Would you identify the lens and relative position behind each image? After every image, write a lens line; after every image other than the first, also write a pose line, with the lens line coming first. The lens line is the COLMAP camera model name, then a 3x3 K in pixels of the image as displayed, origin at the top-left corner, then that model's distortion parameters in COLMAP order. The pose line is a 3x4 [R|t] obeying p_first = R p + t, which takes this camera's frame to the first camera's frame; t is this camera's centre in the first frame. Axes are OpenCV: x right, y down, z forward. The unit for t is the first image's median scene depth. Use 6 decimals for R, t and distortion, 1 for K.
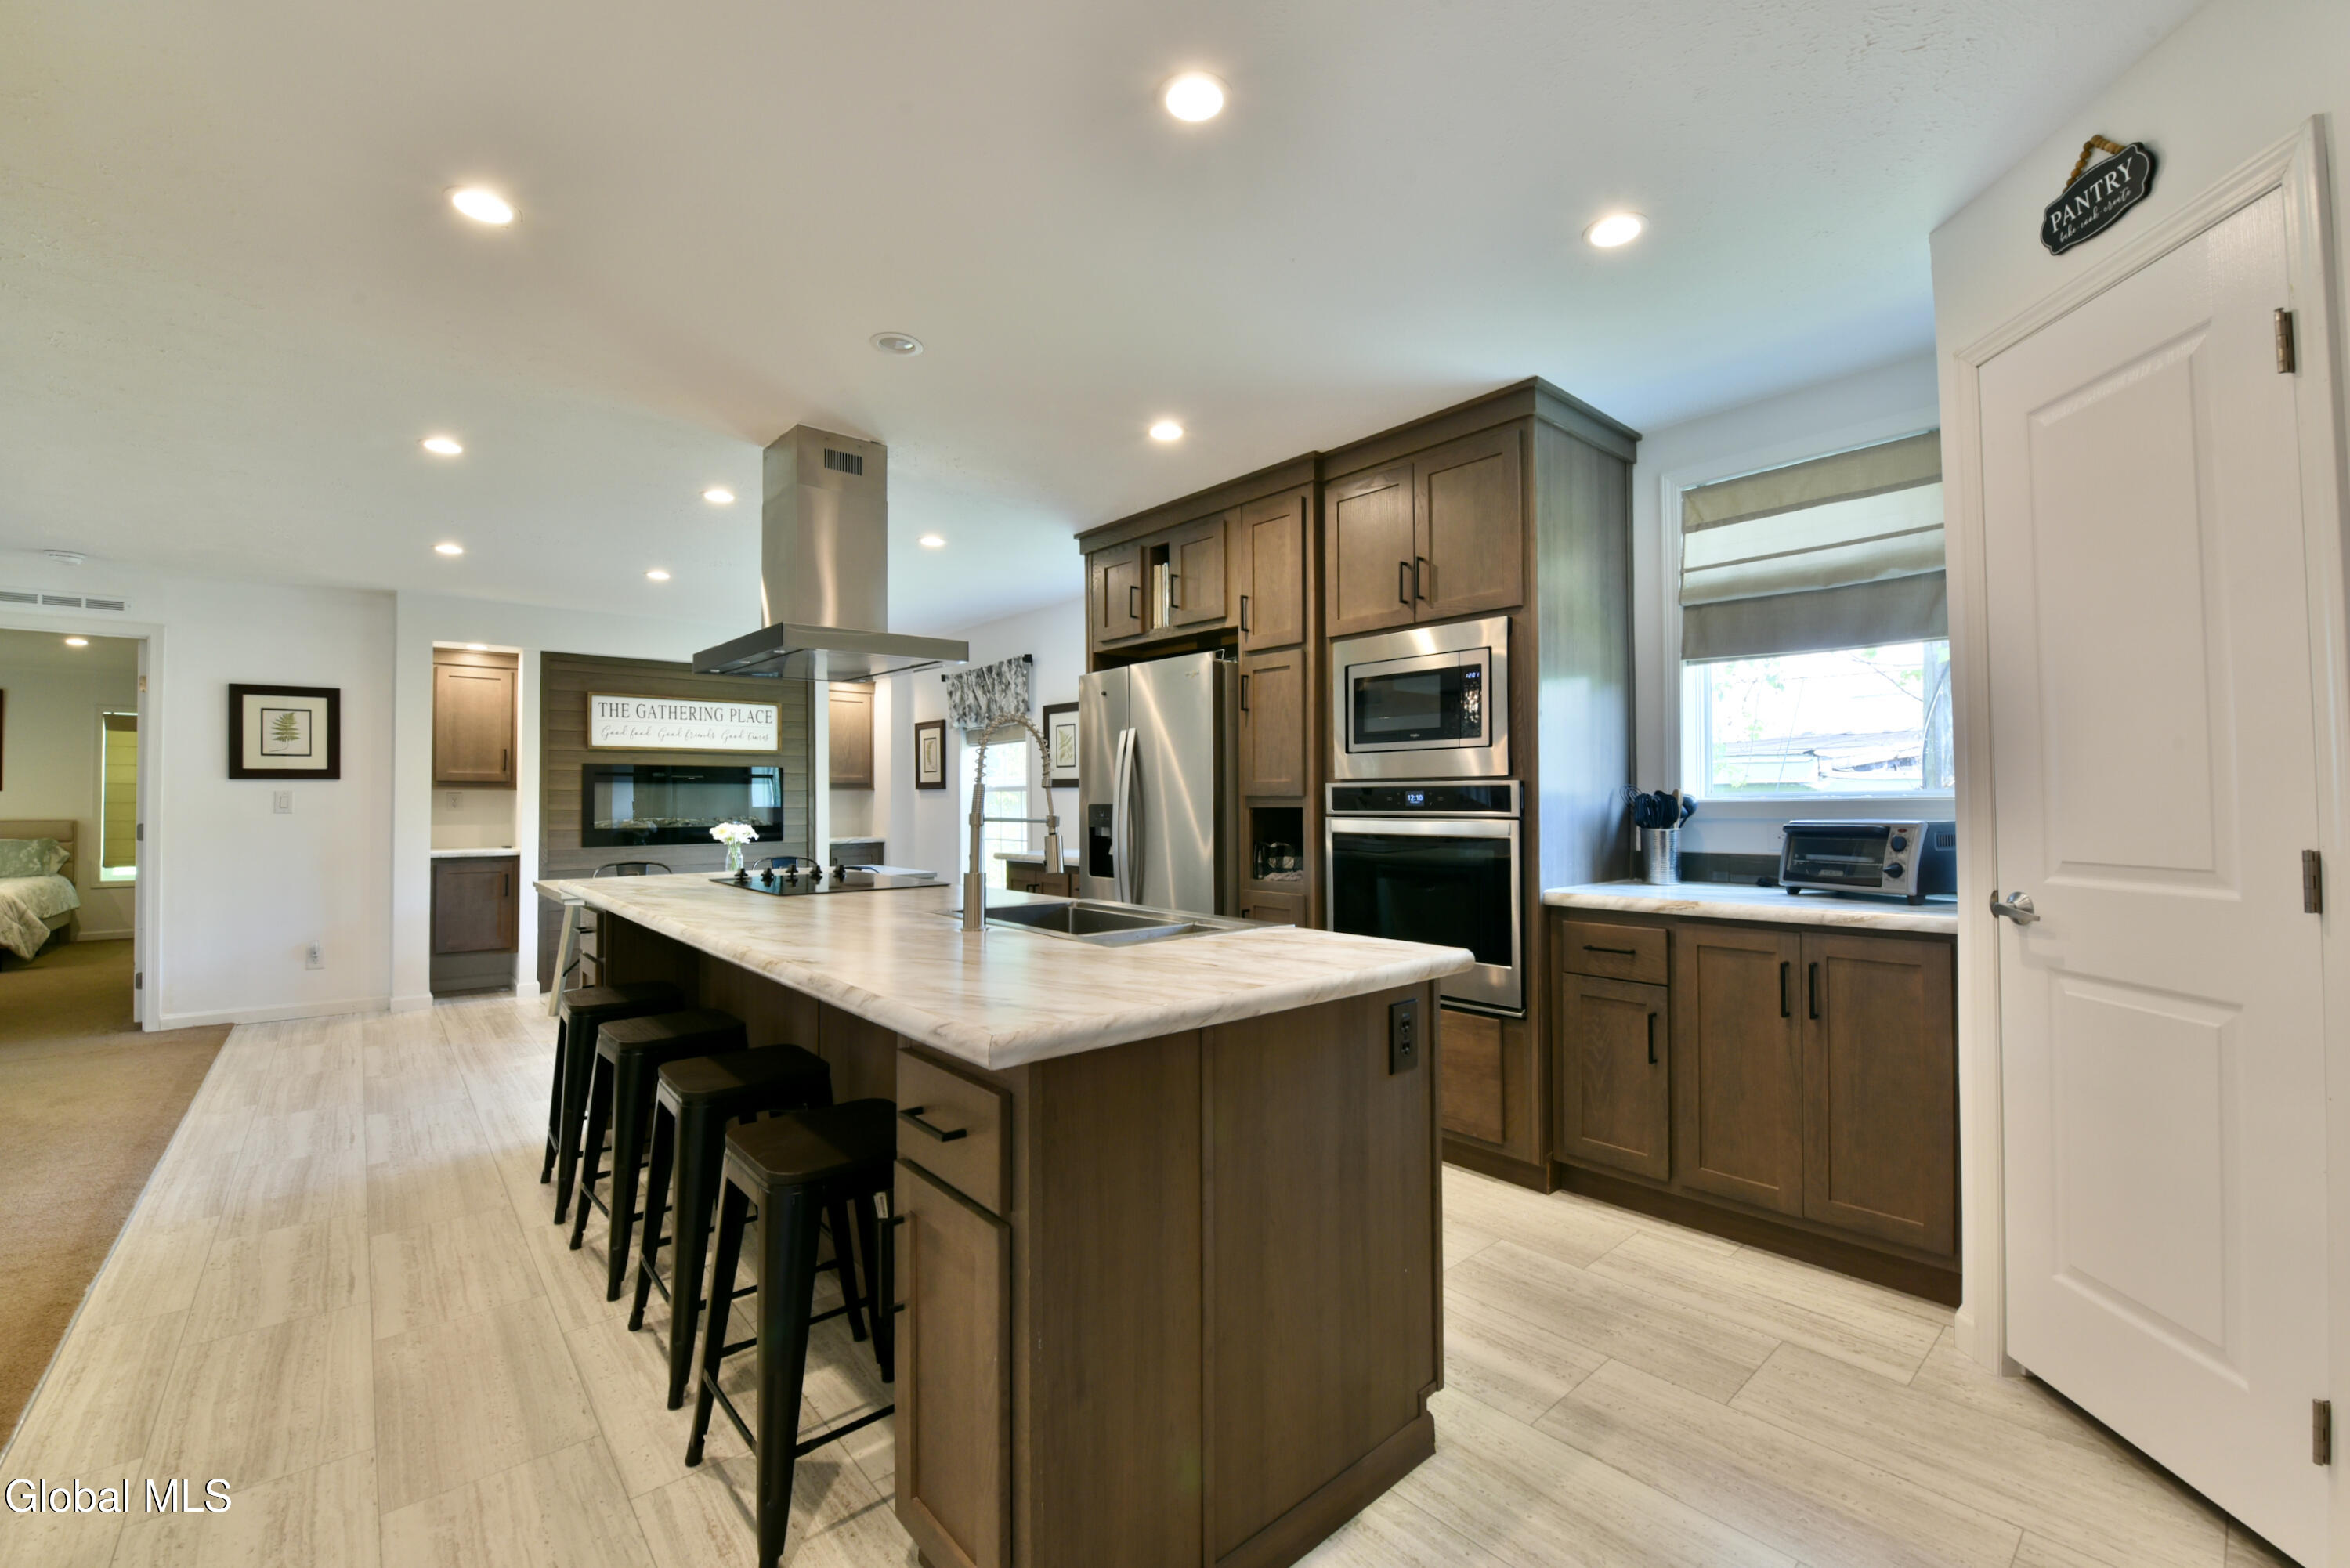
lens RADIAL K [[965.3, 0, 1205.7], [0, 965.3, 787.6], [0, 0, 1]] dist [-0.022768, -0.000292]
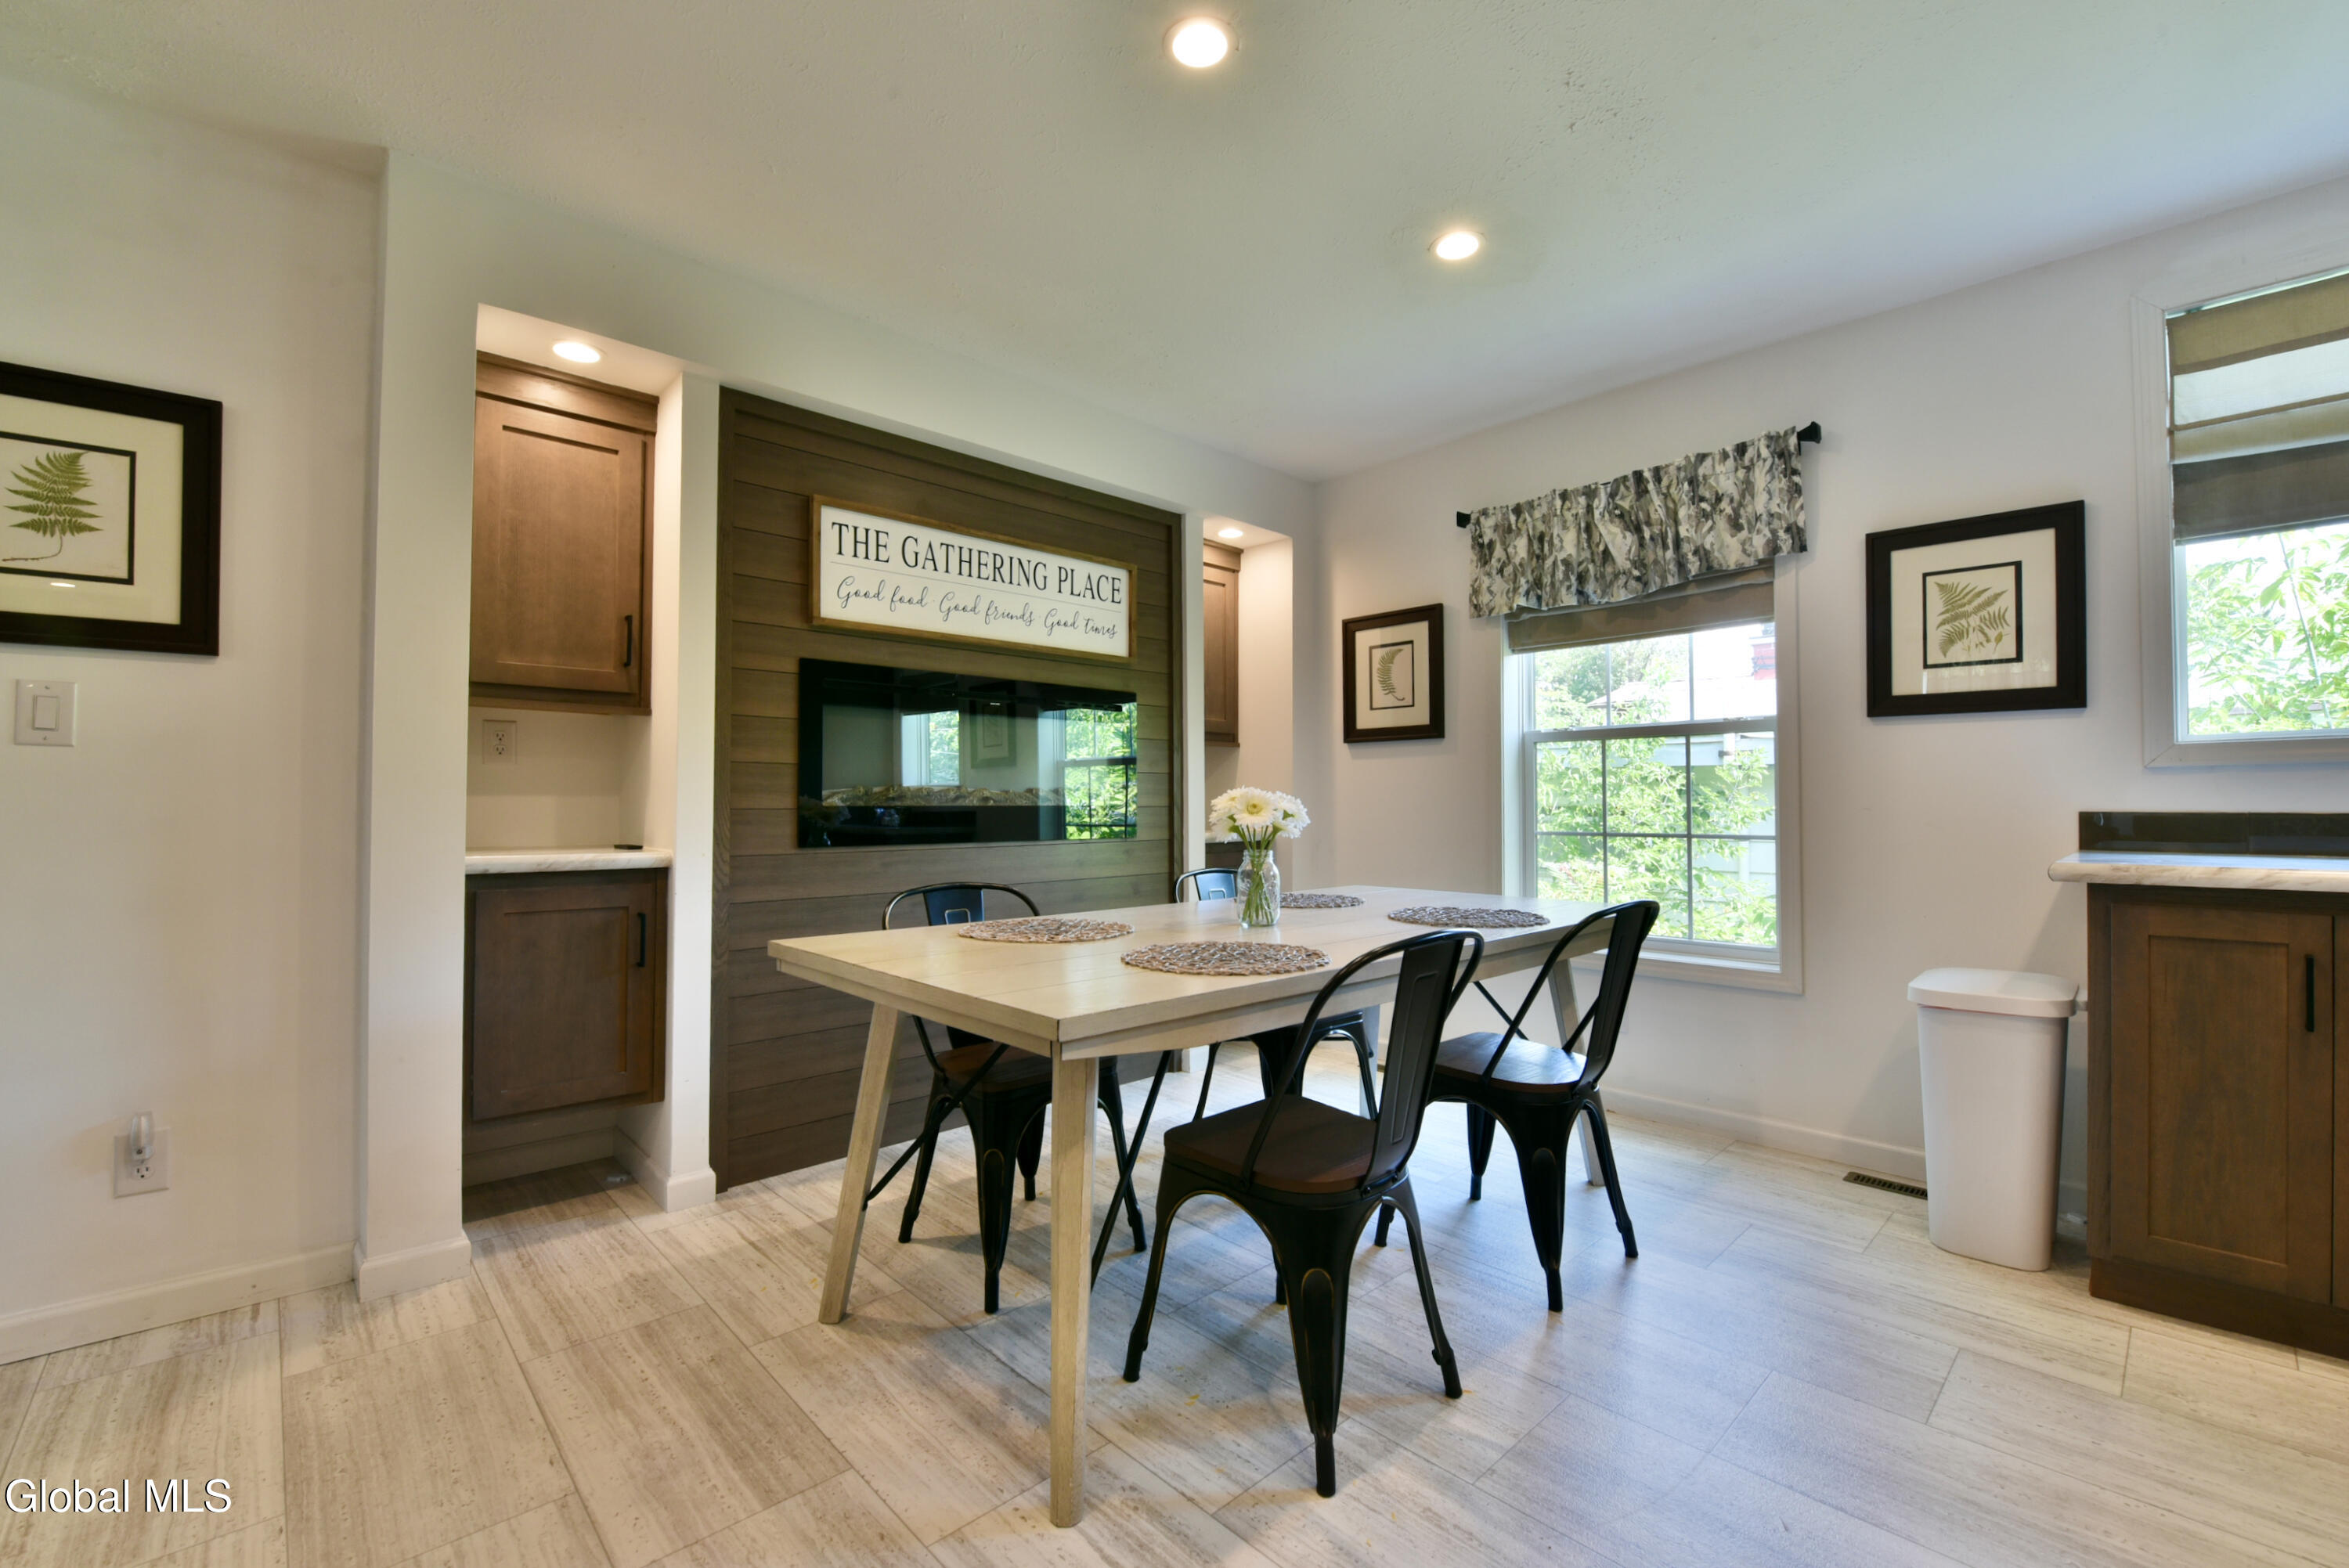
lens RADIAL K [[978.9, 0, 1180.5], [0, 978.9, 789.8], [0, 0, 1]] dist [-0.016877, -0.001241]
pose [[0.999630, 0.004441, 0.026821, -0.589600], [-0.004374, 0.999987, -0.002552, 0.043574], [-0.026832, 0.002434, 0.999637, 0.660217]]
